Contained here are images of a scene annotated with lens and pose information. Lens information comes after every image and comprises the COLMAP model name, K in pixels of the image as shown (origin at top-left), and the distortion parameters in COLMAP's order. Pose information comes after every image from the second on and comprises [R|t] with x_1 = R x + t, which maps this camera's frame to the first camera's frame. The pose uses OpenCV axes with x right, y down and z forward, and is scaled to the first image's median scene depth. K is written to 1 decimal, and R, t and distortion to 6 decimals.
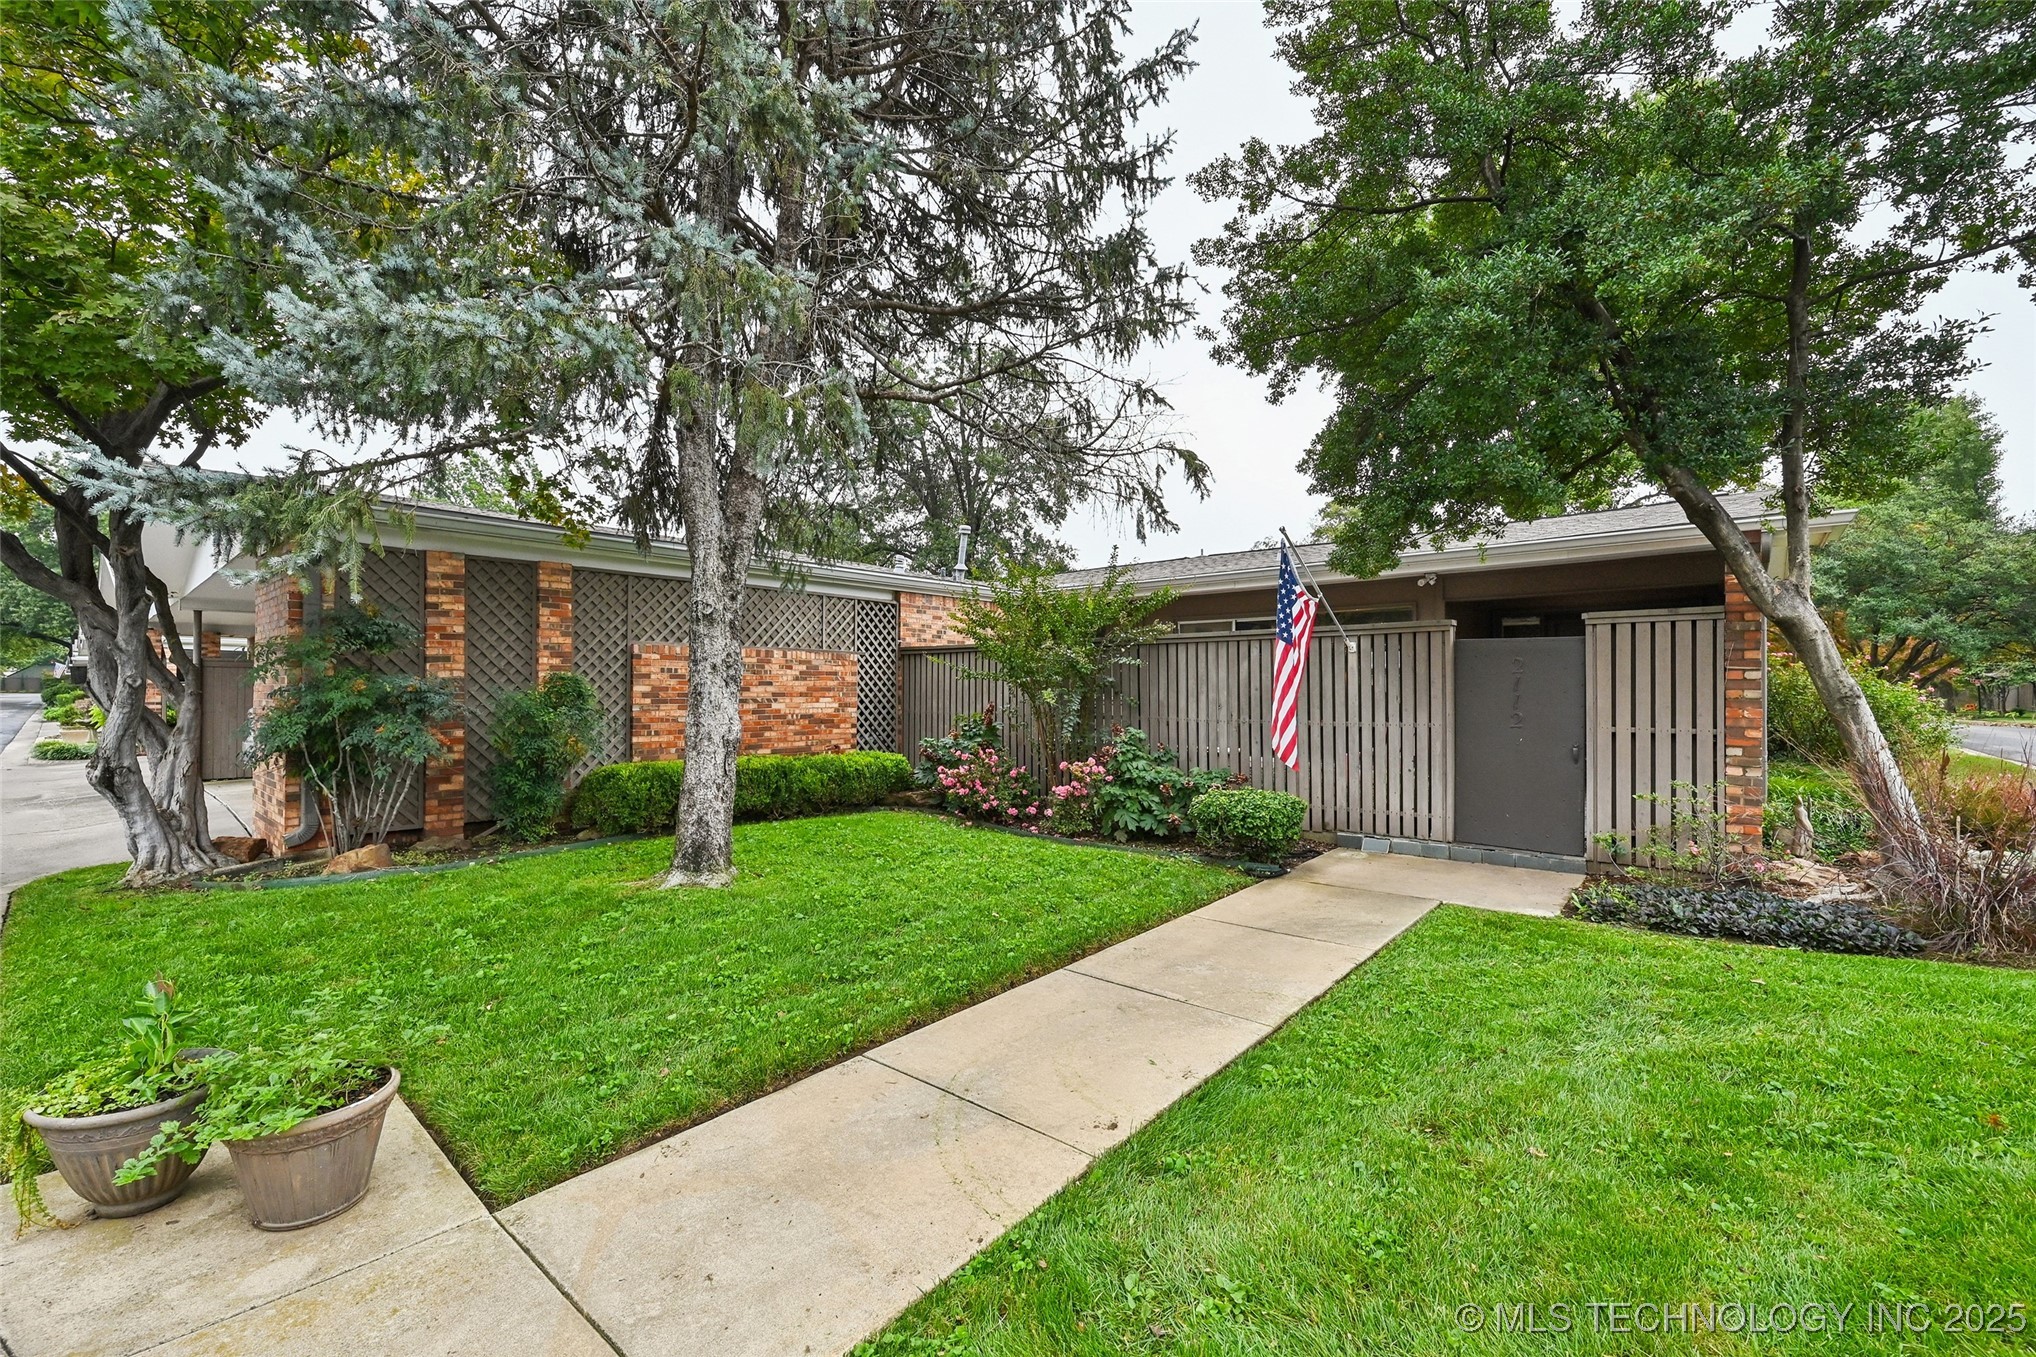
lens RADIAL K [[829.5, 0, 1021.3], [0, 829.5, 682.0], [0, 0, 1]] dist [-0.007986, 0.002858]
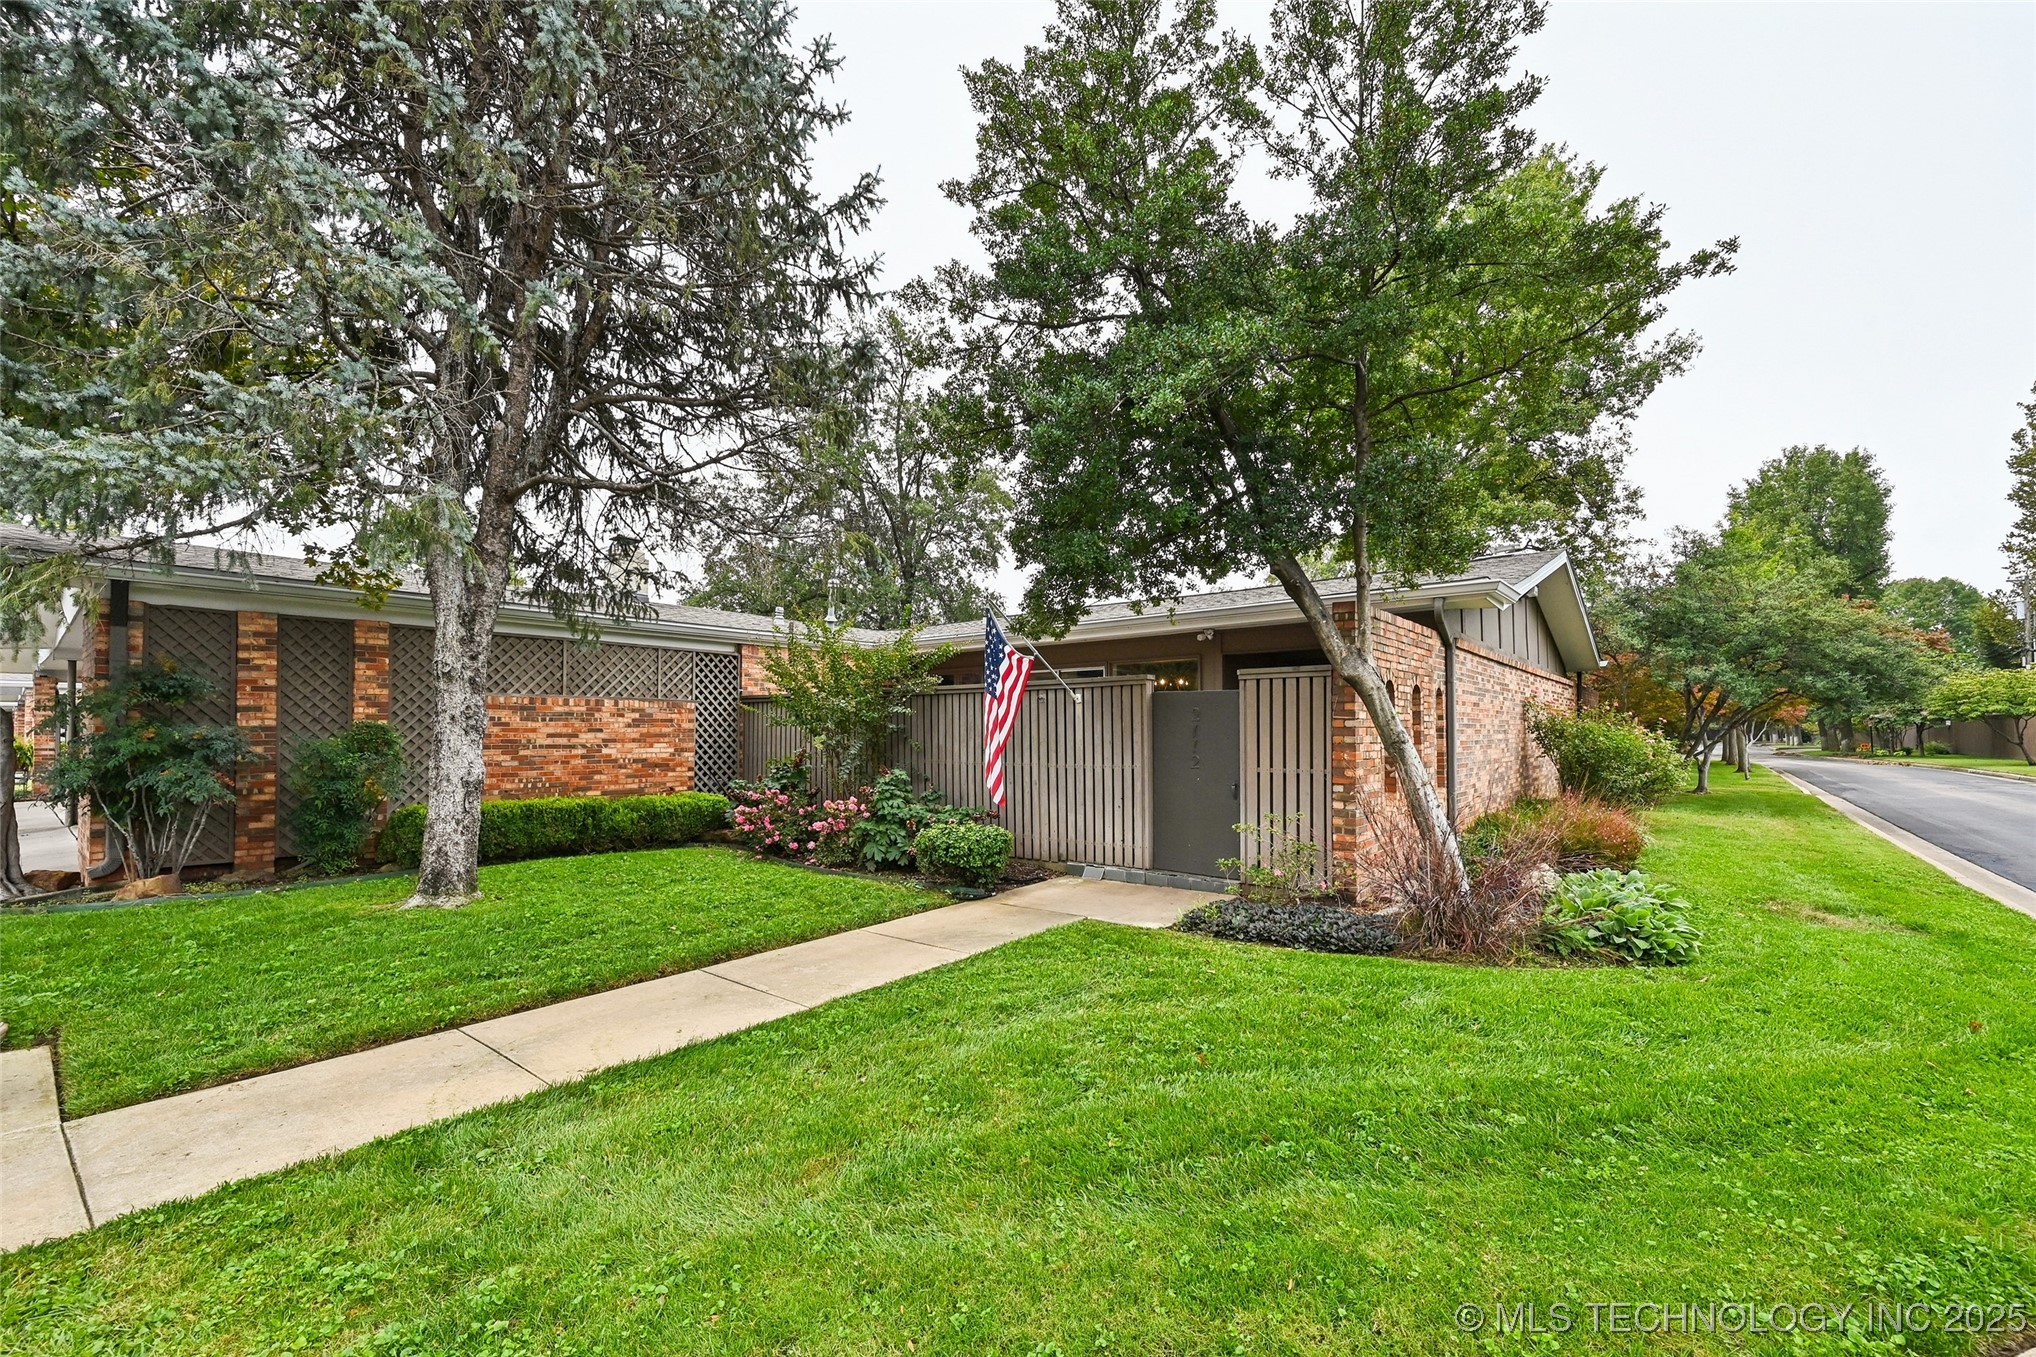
lens RADIAL K [[829.5, 0, 1009.5], [0, 829.5, 716.9], [0, 0, 1]] dist [-0.007986, 0.002858]
pose [[0.999627, -0.000763, 0.027293, 0.318552], [0.001041, 0.999948, -0.010155, -0.005933], [-0.027284, 0.010180, 0.999576, -0.149490]]
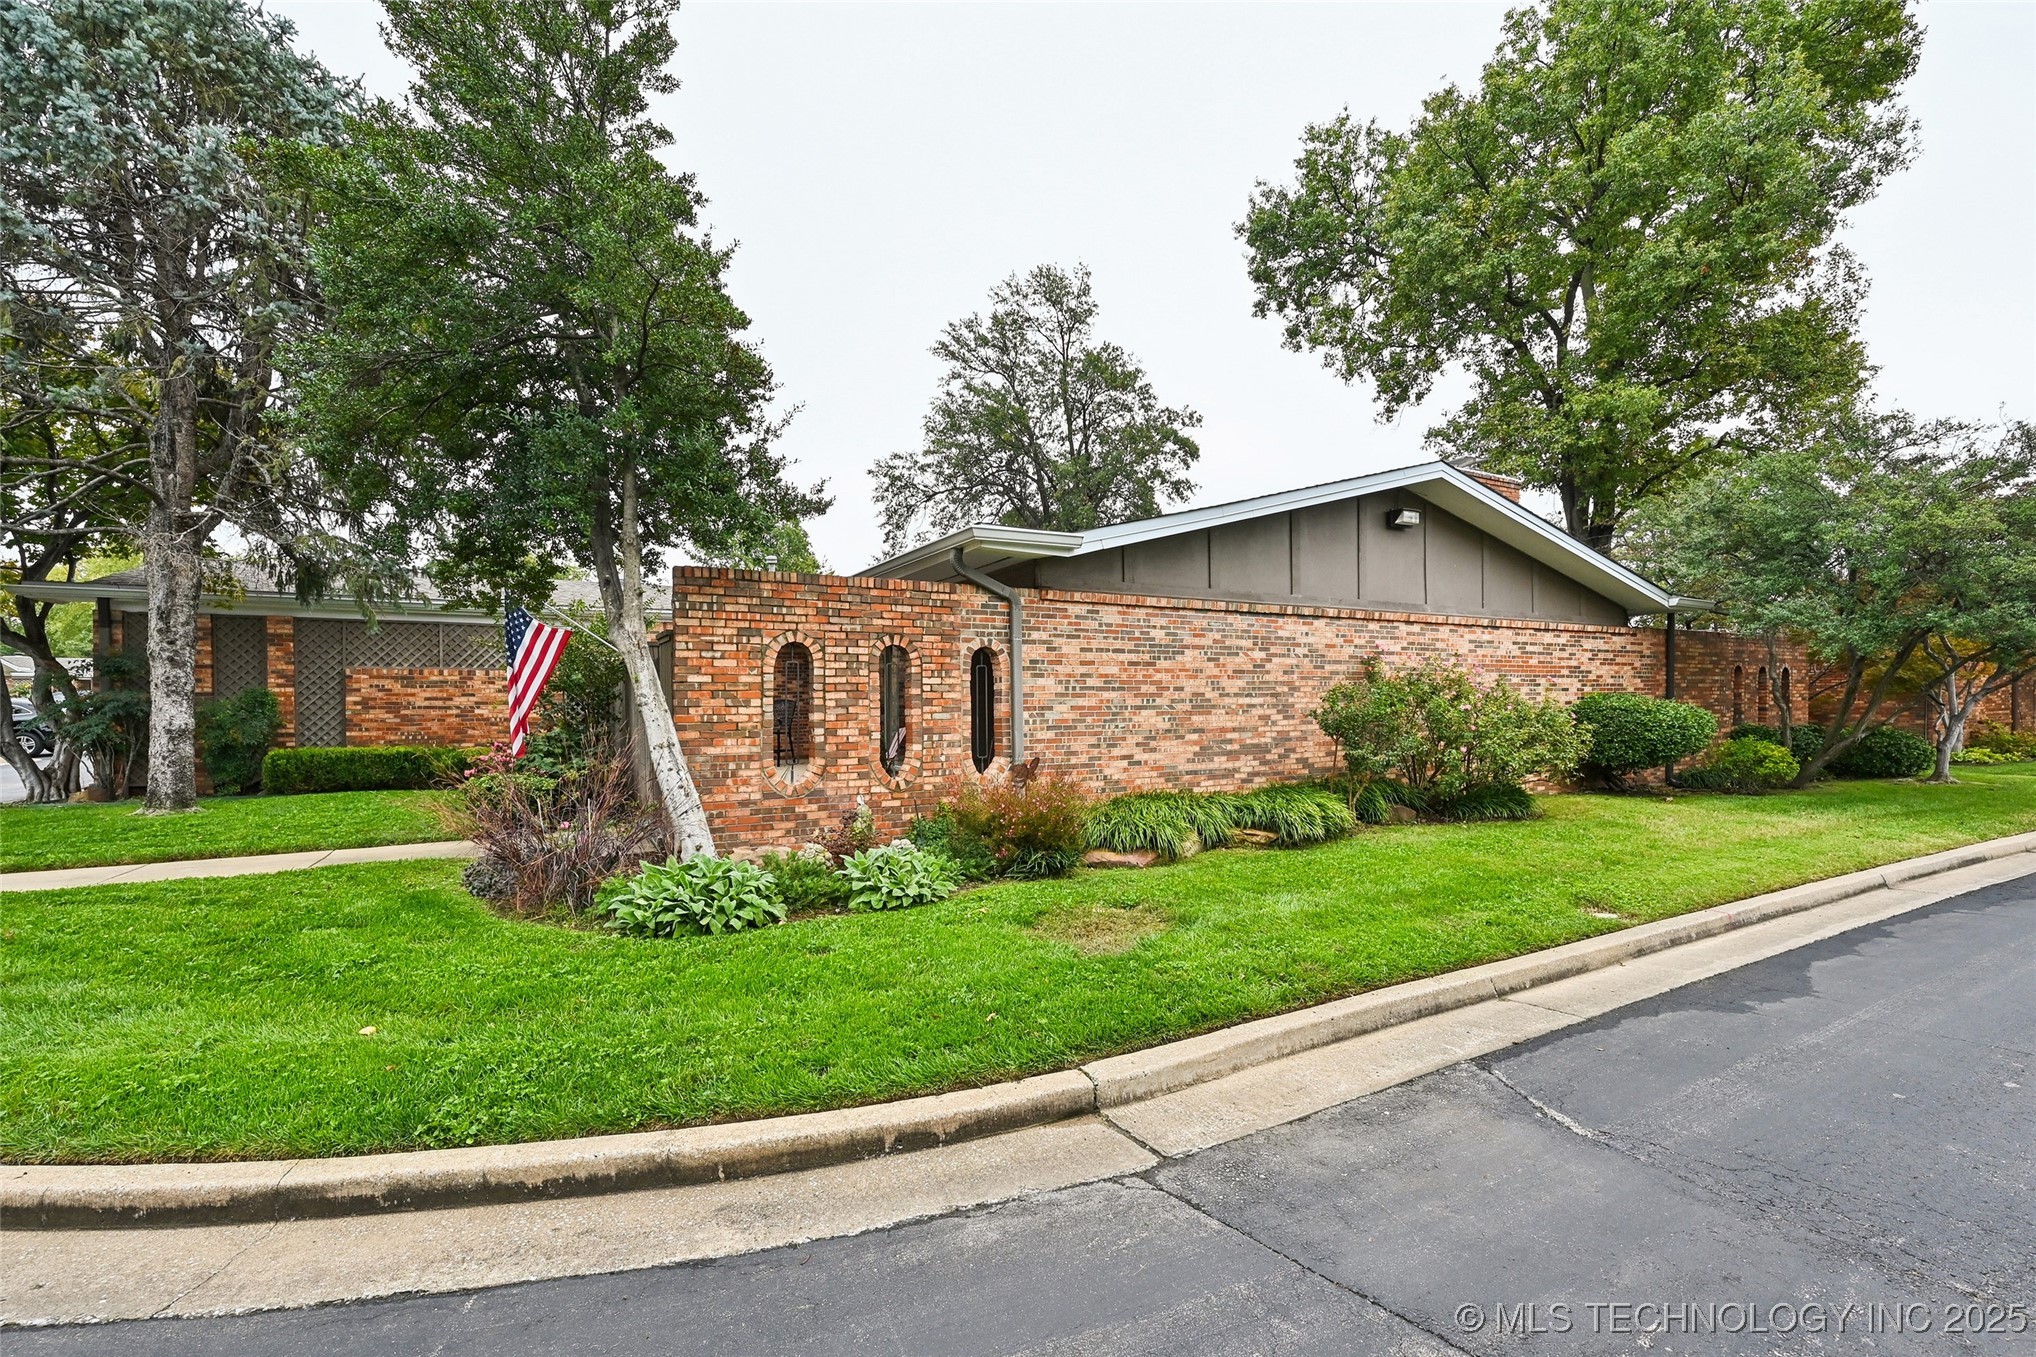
lens RADIAL K [[829.5, 0, 1017.0], [0, 829.5, 689.9], [0, 0, 1]] dist [-0.007986, 0.002858]
pose [[0.931130, -0.005856, -0.364640, 1.577410], [0.005608, 0.999983, -0.001741, 0.002156], [0.364644, -0.000423, 0.931147, 0.099677]]
